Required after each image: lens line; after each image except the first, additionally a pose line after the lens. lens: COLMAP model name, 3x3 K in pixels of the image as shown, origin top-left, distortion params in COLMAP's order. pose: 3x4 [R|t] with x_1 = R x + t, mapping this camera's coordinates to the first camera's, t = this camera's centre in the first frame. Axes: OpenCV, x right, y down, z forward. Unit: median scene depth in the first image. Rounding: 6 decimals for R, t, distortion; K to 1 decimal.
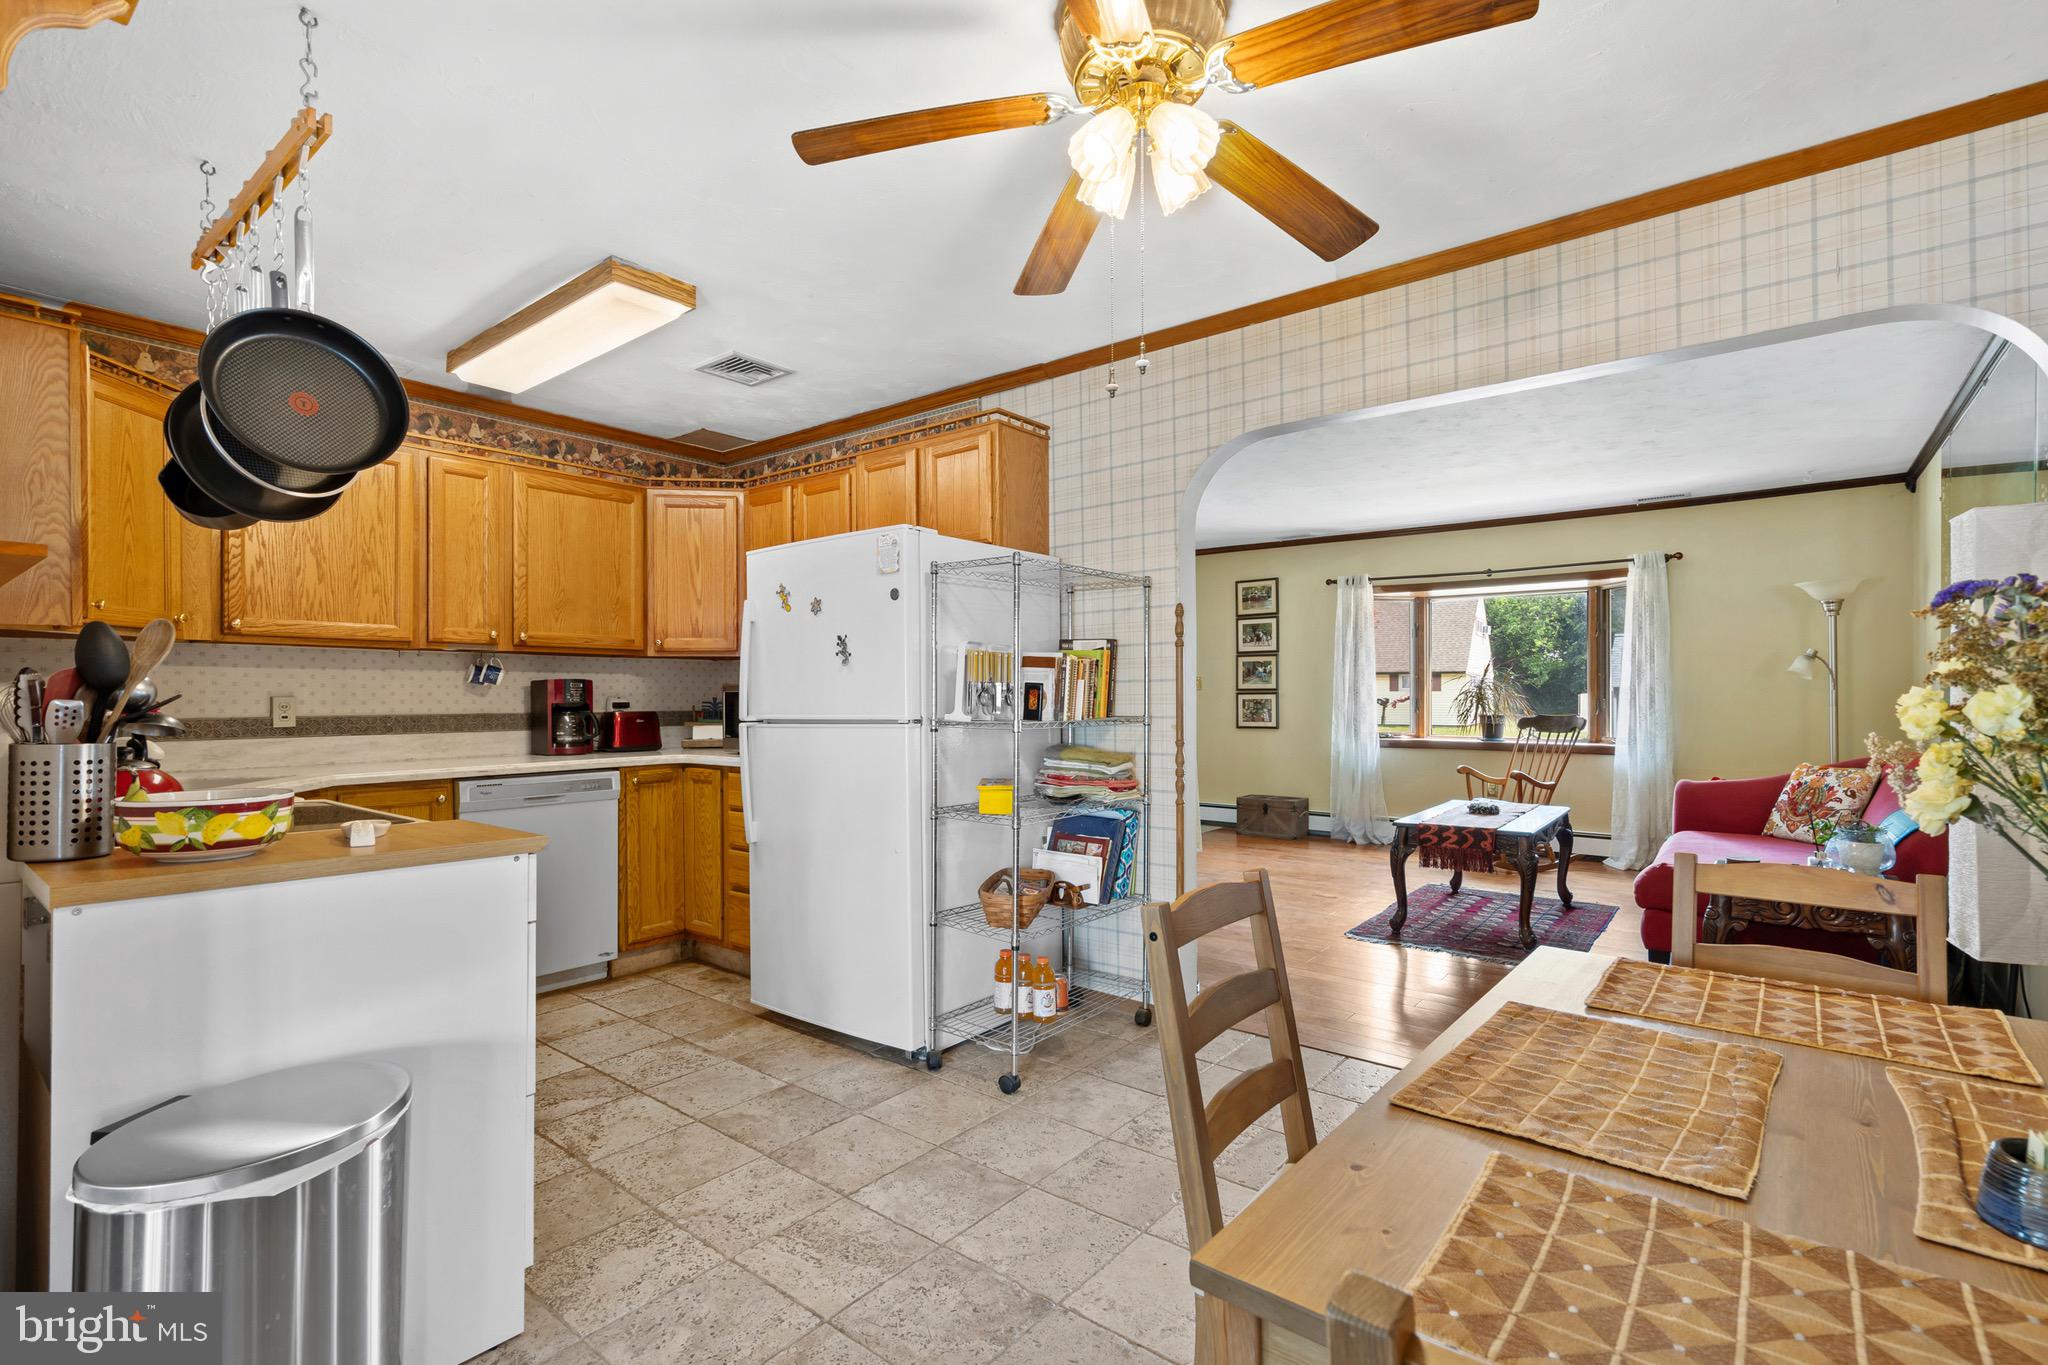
lens RADIAL K [[941.9, 0, 1050.4], [0, 941.9, 695.0], [0, 0, 1]] dist [-0.001244, -0.000100]
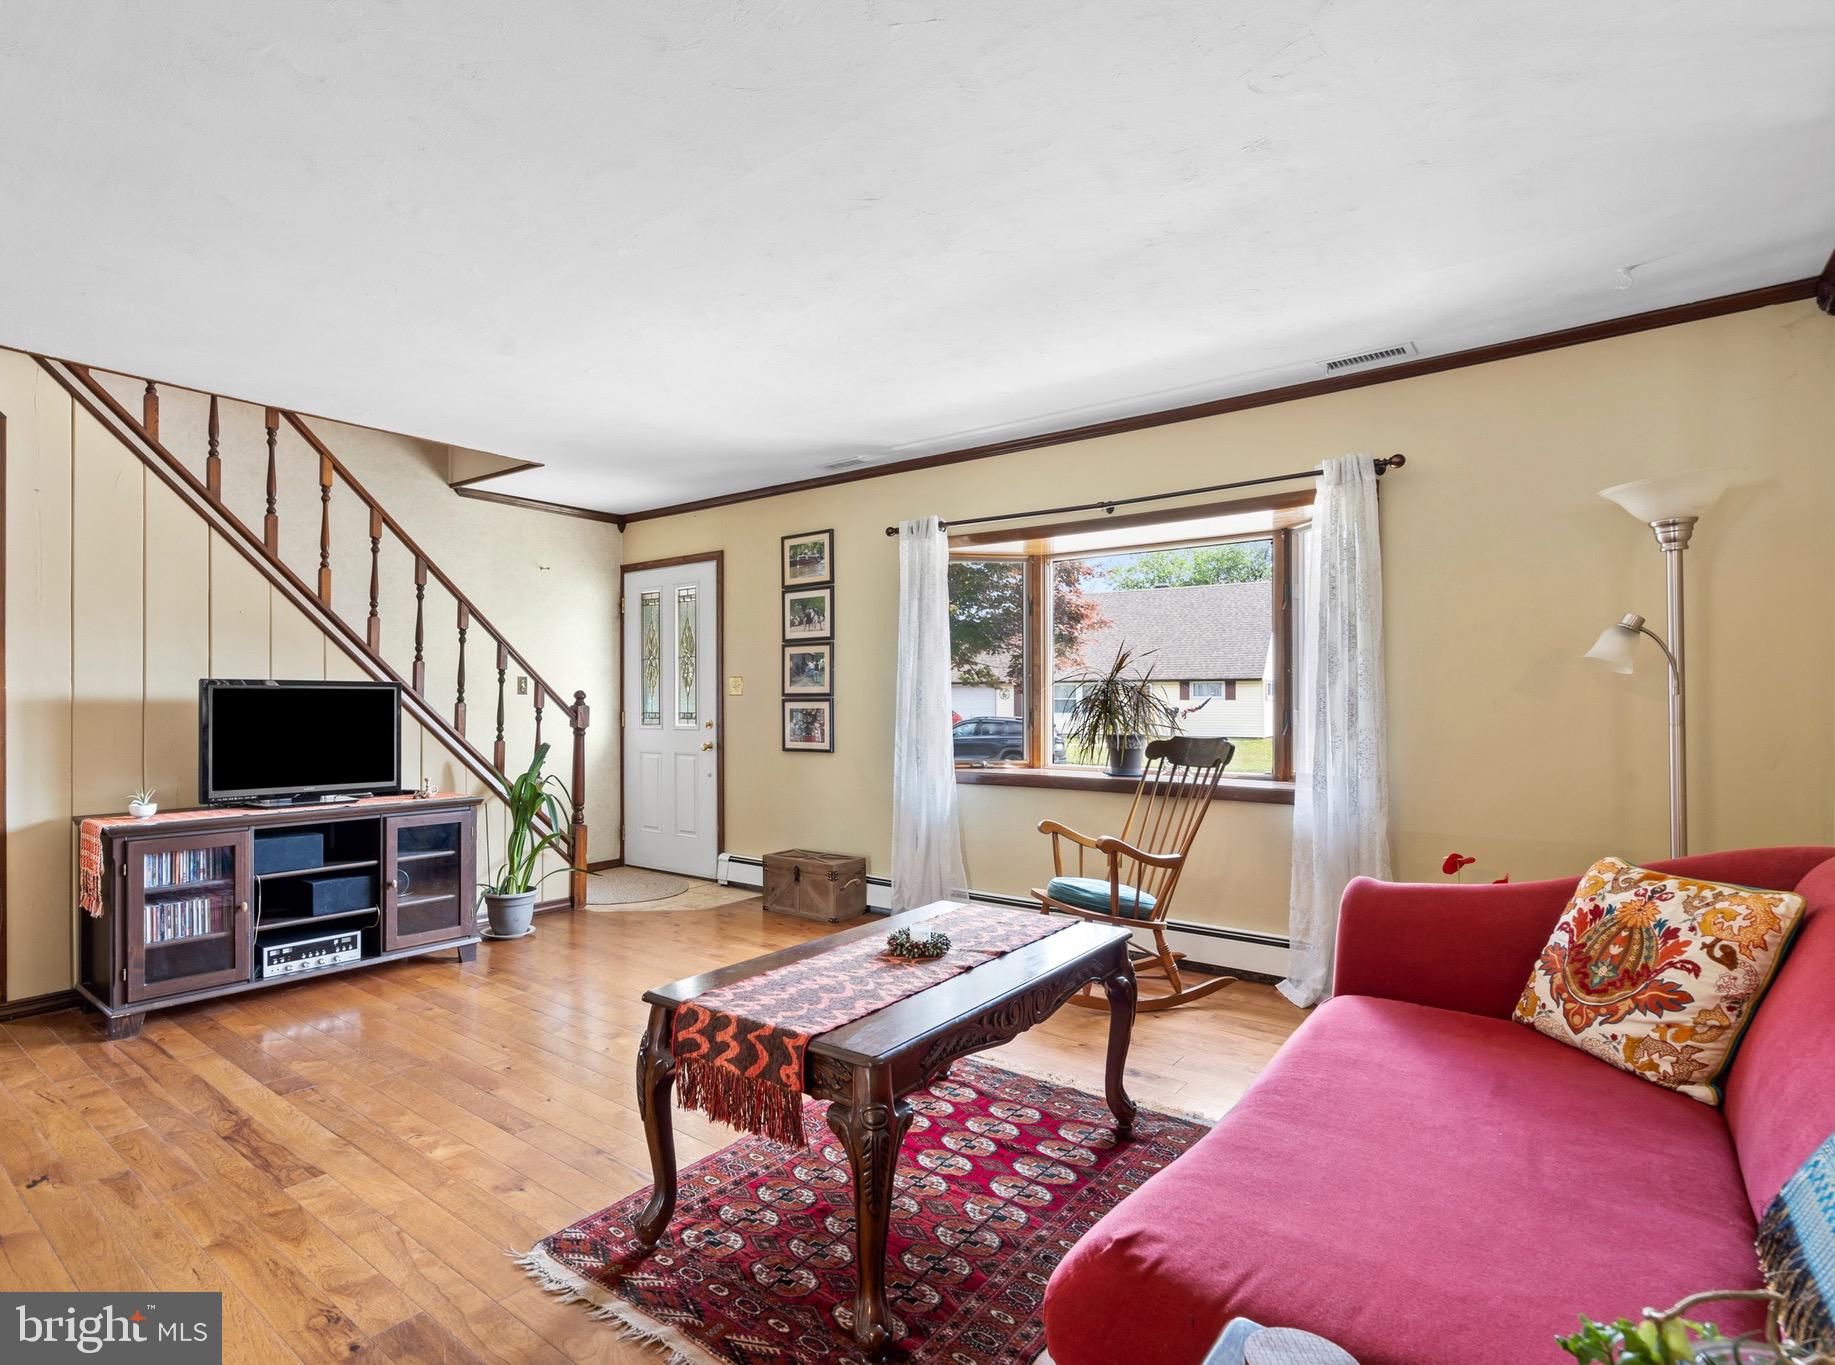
lens RADIAL K [[860.9, 0, 915.7], [0, 860.9, 698.9], [0, 0, 1]] dist [0.002031, 0.000243]
pose [[0.999617, 0.003029, -0.027514, 0.371856], [-0.003171, 0.999982, -0.005111, 0.000241], [0.027498, 0.005196, 0.999608, 0.447904]]
